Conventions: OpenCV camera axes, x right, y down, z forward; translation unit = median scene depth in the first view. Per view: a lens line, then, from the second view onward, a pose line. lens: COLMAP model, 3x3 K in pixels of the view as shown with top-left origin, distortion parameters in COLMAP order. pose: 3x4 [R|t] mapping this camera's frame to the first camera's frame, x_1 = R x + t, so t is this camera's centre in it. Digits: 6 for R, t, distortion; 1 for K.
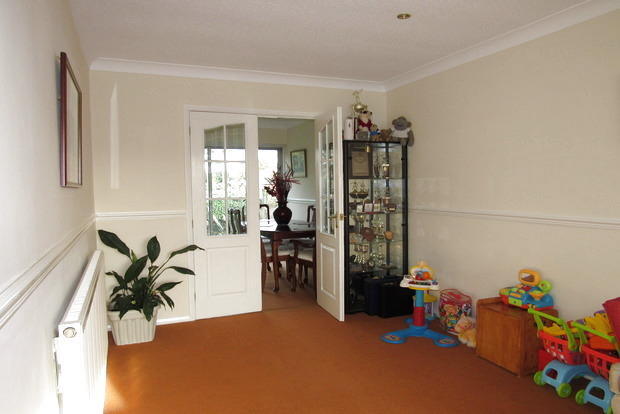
lens RADIAL K [[438.3, 0, 309.7], [0, 438.3, 202.2], [0, 0, 1]] dist [-0.004235, -0.000499]
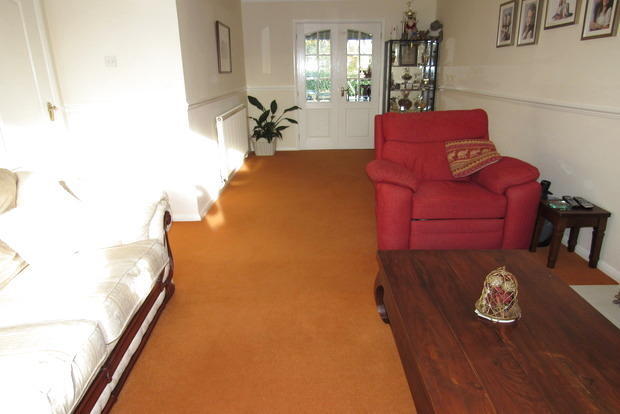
lens RADIAL K [[438.3, 0, 312.6], [0, 438.3, 209.2], [0, 0, 1]] dist [-0.004235, -0.000499]
pose [[0.921067, 0.119272, -0.370689, 0.493020], [-0.021088, 0.965818, 0.258361, 0.042173], [0.388833, -0.230151, 0.892098, -0.631565]]
